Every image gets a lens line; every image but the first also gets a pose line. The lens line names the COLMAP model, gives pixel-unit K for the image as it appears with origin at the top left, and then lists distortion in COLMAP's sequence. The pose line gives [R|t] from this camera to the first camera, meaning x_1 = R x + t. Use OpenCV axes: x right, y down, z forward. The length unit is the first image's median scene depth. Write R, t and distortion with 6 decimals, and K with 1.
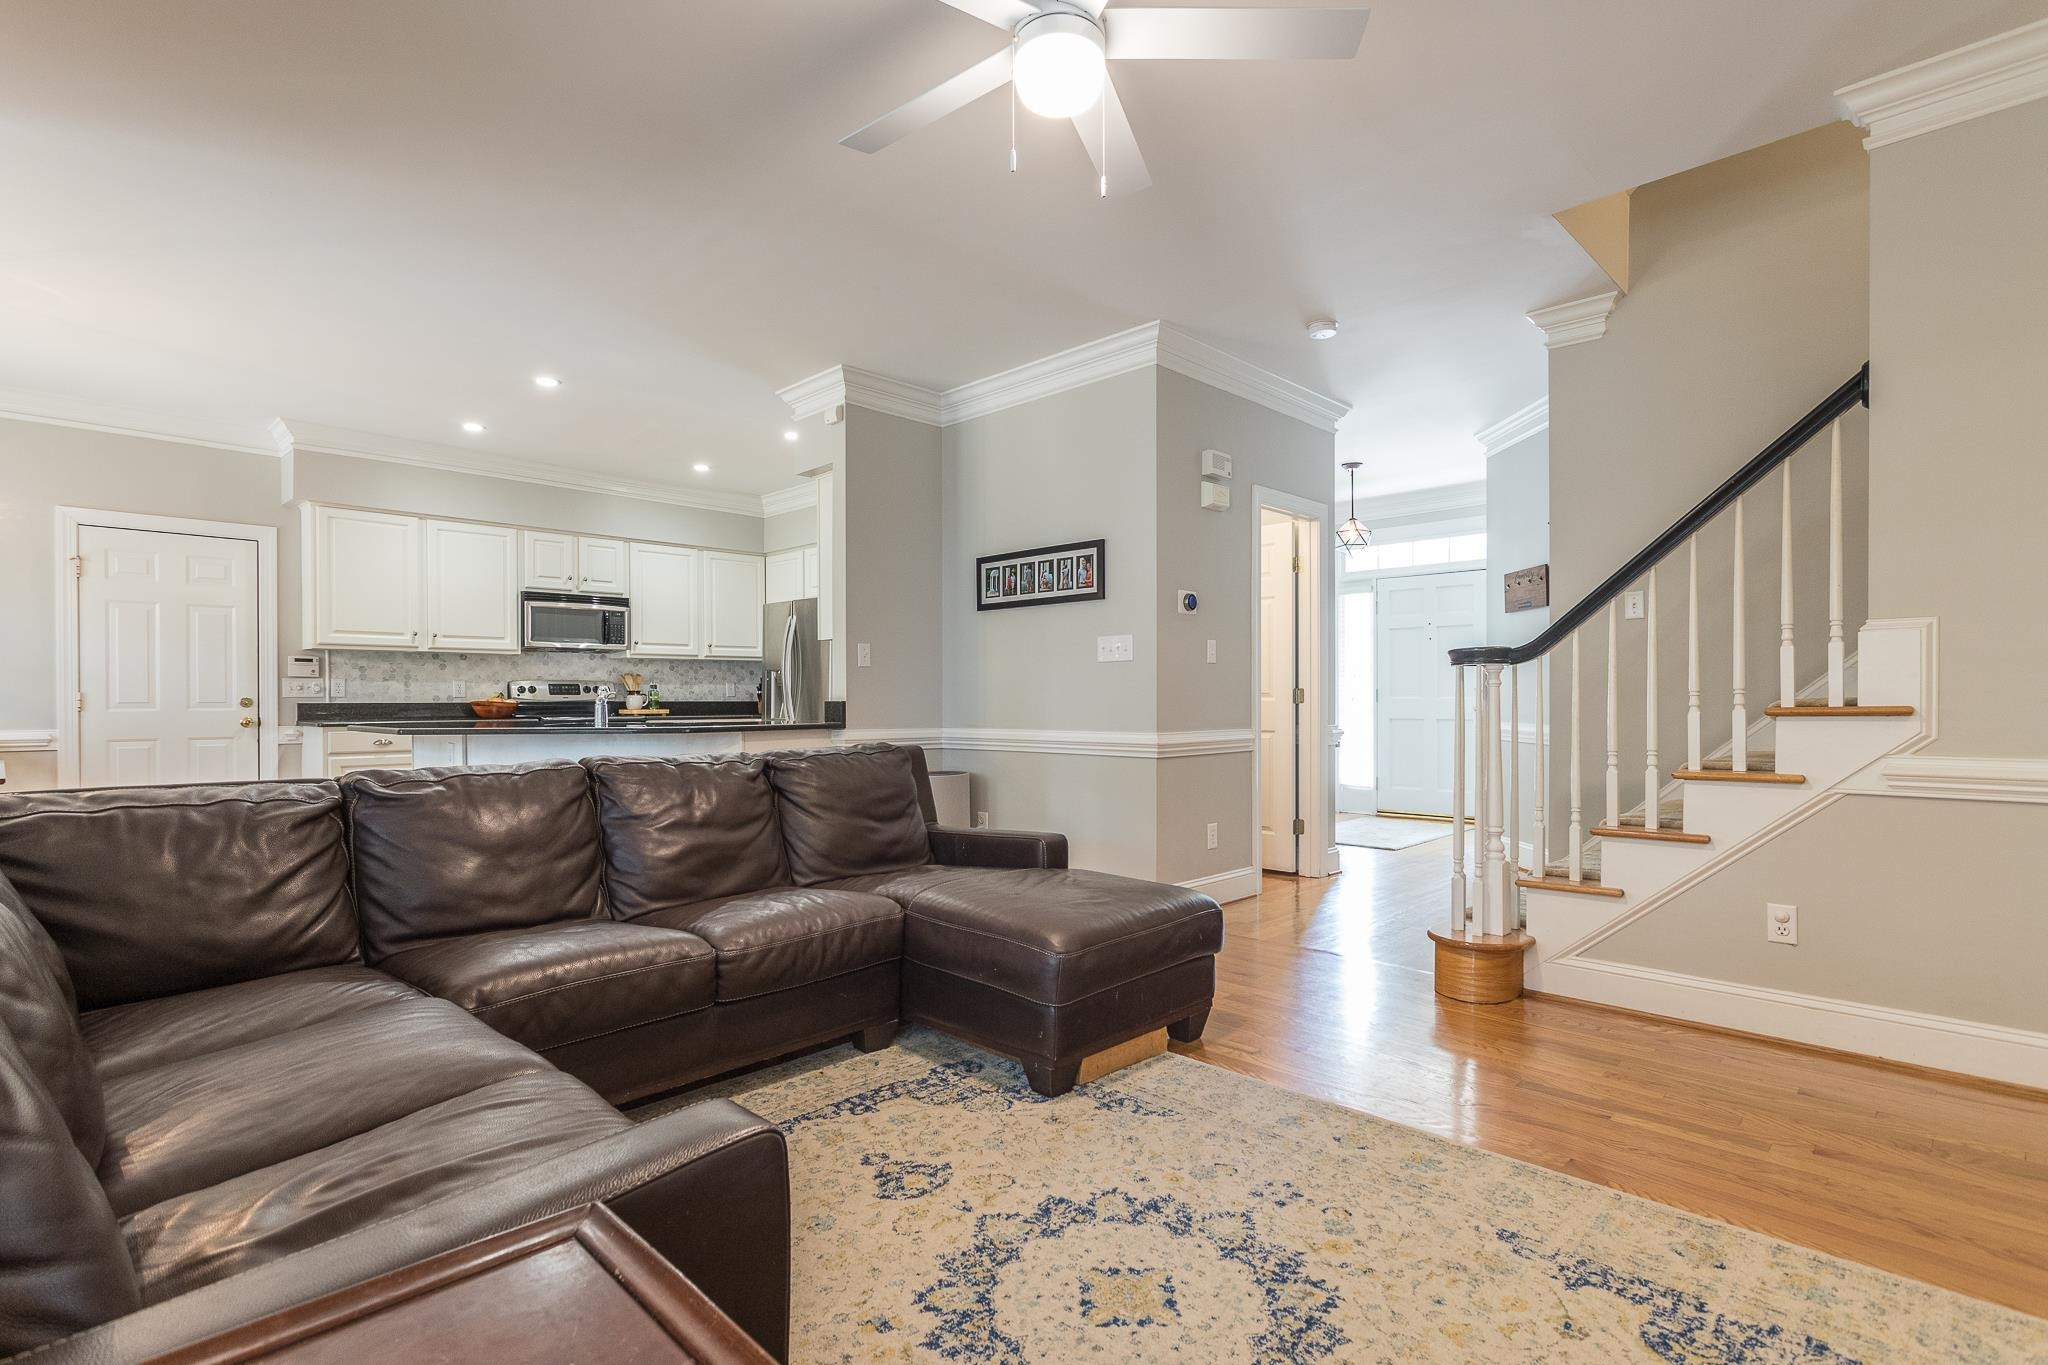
lens RADIAL K [[979.9, 0, 1032.0], [0, 979.9, 700.0], [0, 0, 1]] dist [0.000577, 0.001236]
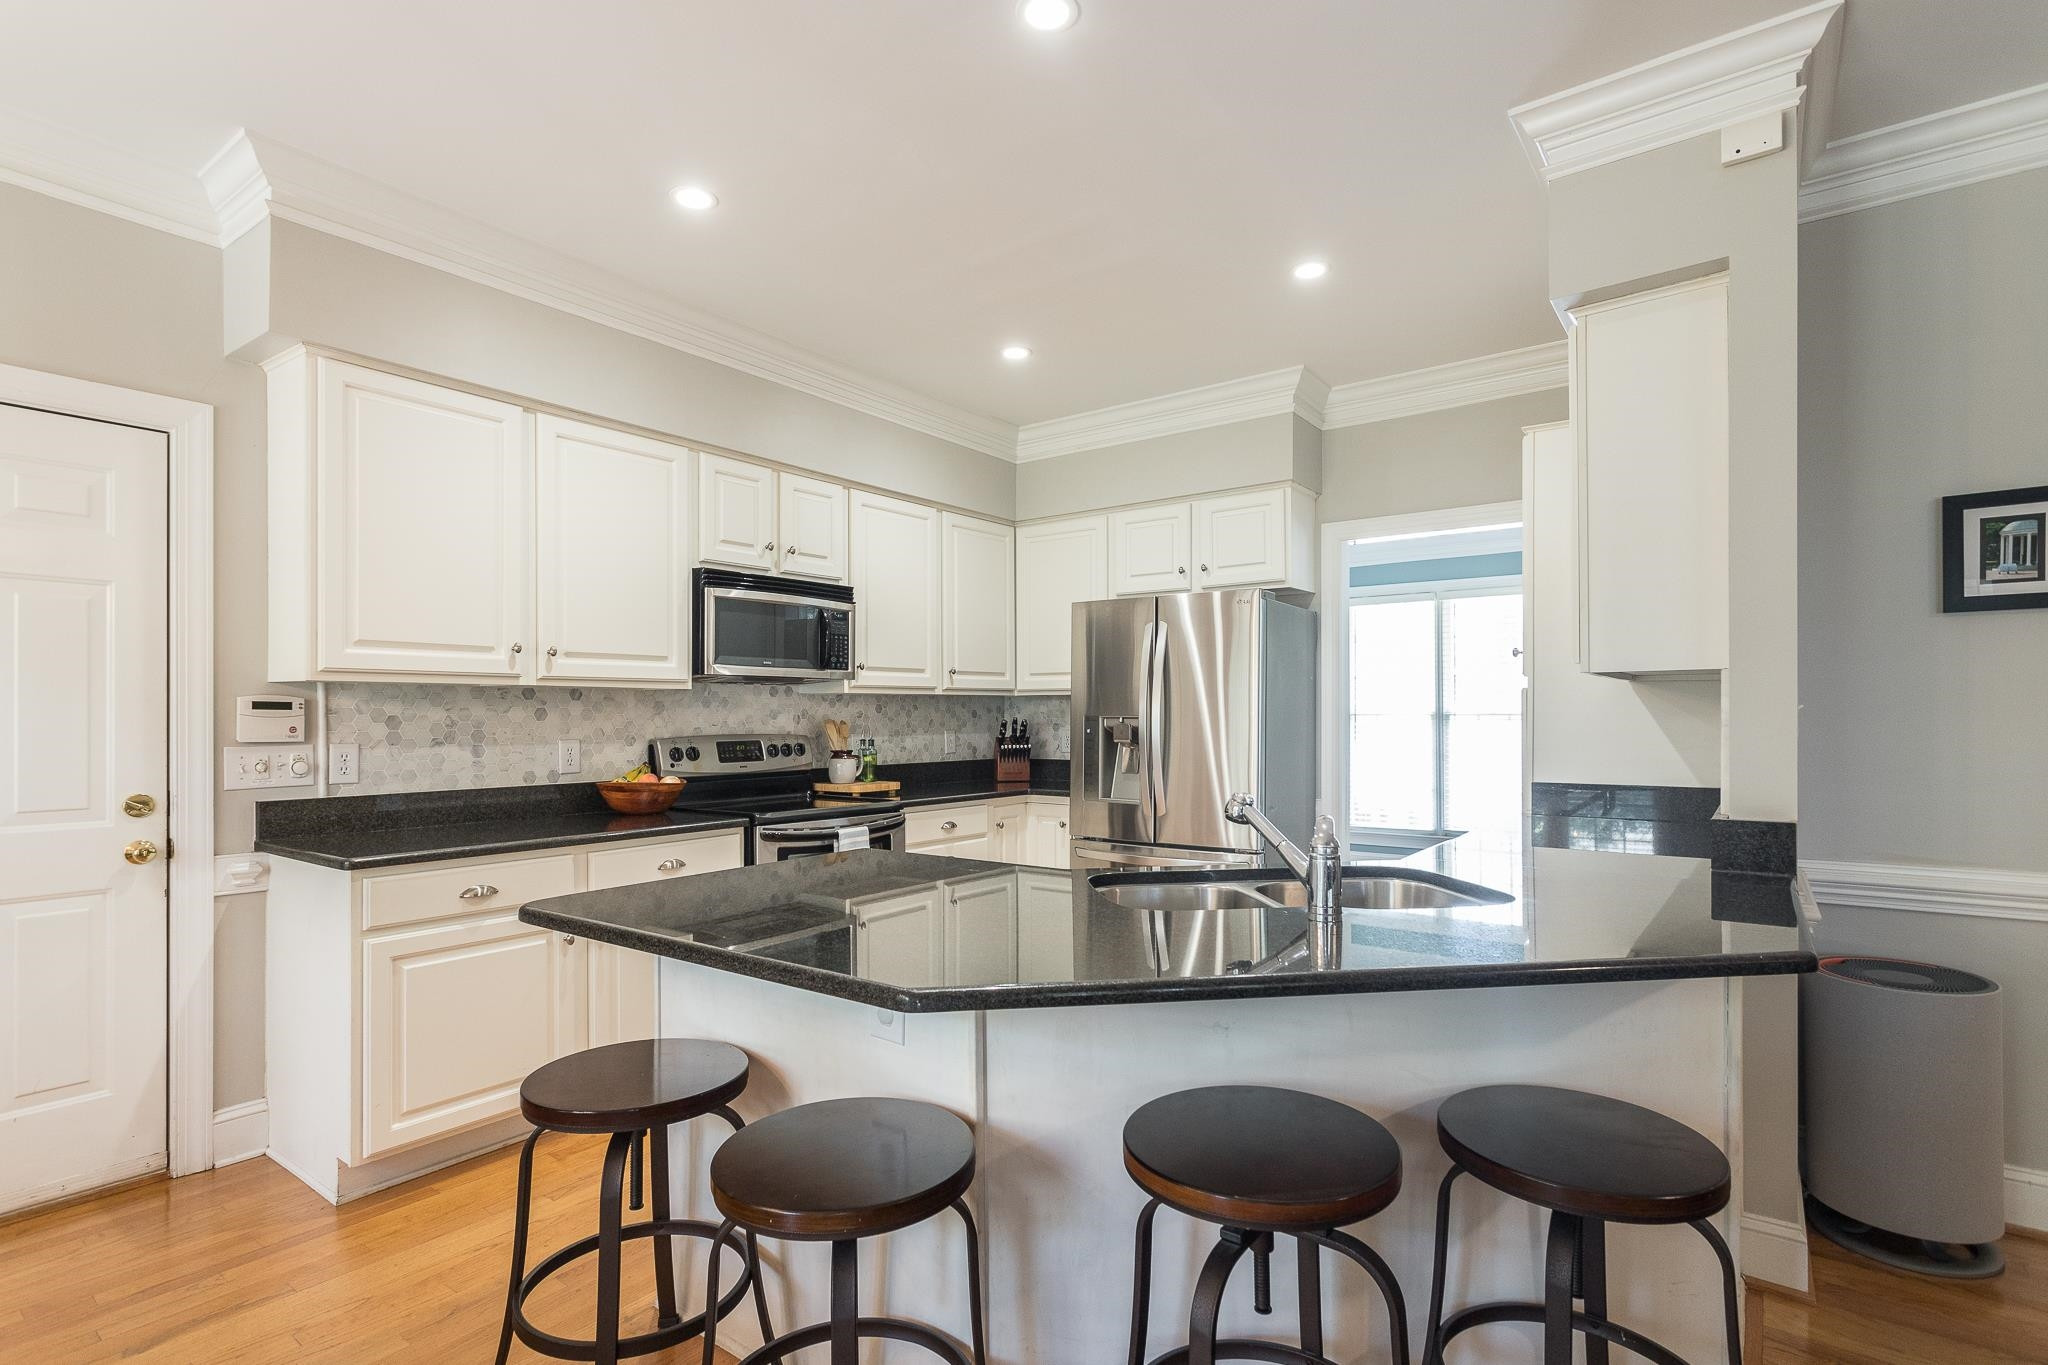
lens RADIAL K [[979.9, 0, 1016.1], [0, 979.9, 708.4], [0, 0, 1]] dist [0.000577, 0.001236]
pose [[0.991761, 0.001422, 0.128092, -0.463379], [-0.000412, 0.999969, -0.007912, -0.035996], [-0.128099, 0.007794, 0.991731, 0.511659]]
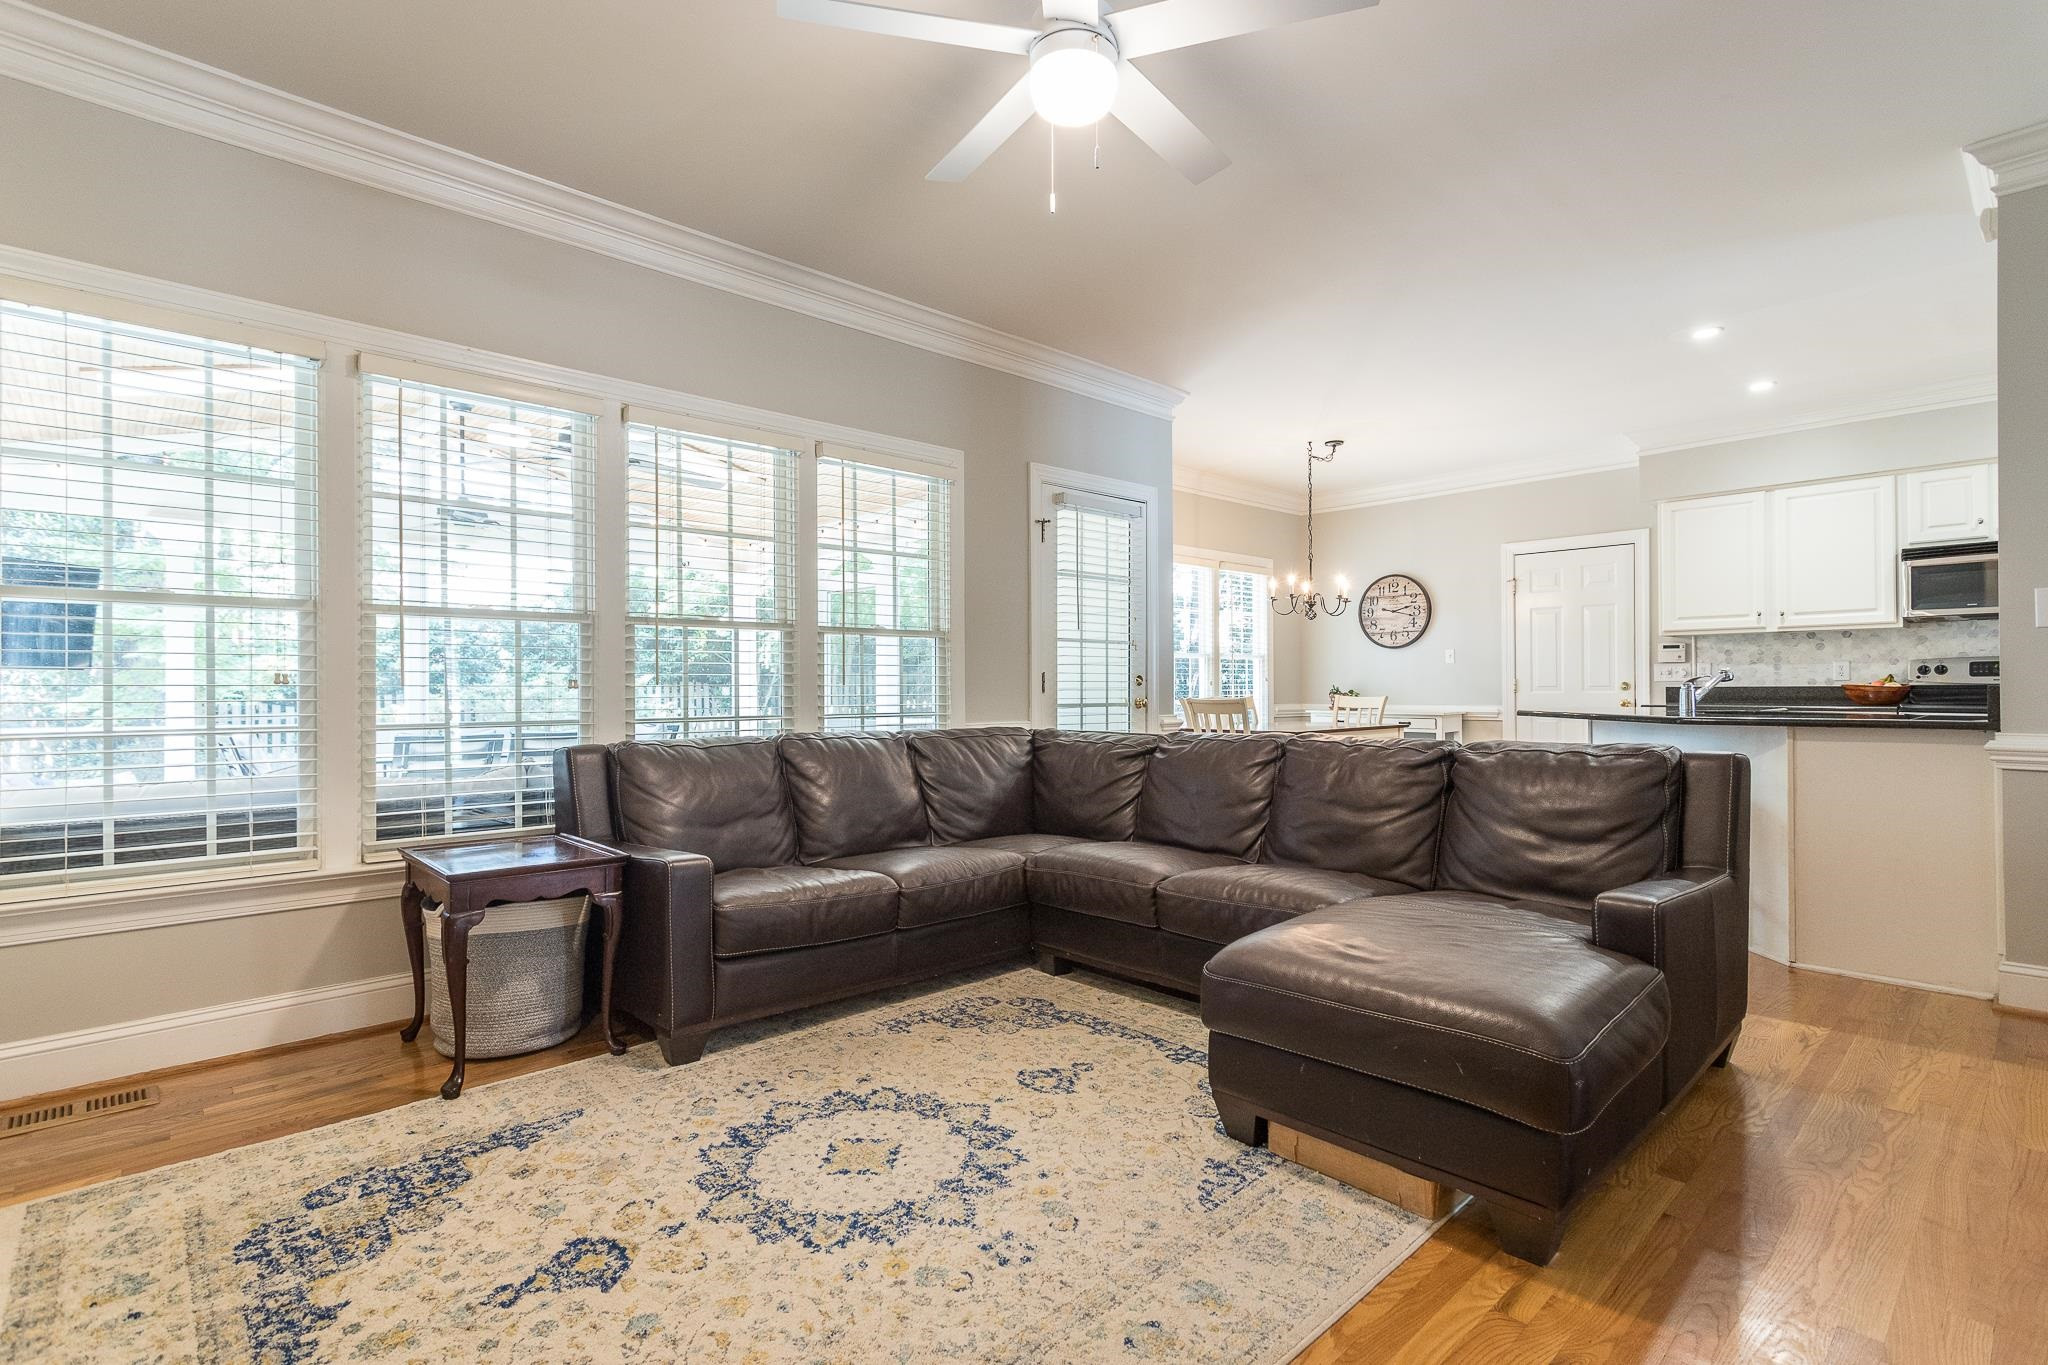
lens RADIAL K [[979.9, 0, 1020.0], [0, 979.9, 679.2], [0, 0, 1]] dist [0.000577, 0.001236]
pose [[-0.049353, -0.004903, -0.998769, 0.366574], [0.003489, 0.999981, -0.005082, -0.002012], [0.998775, -0.003736, -0.049335, 0.340917]]
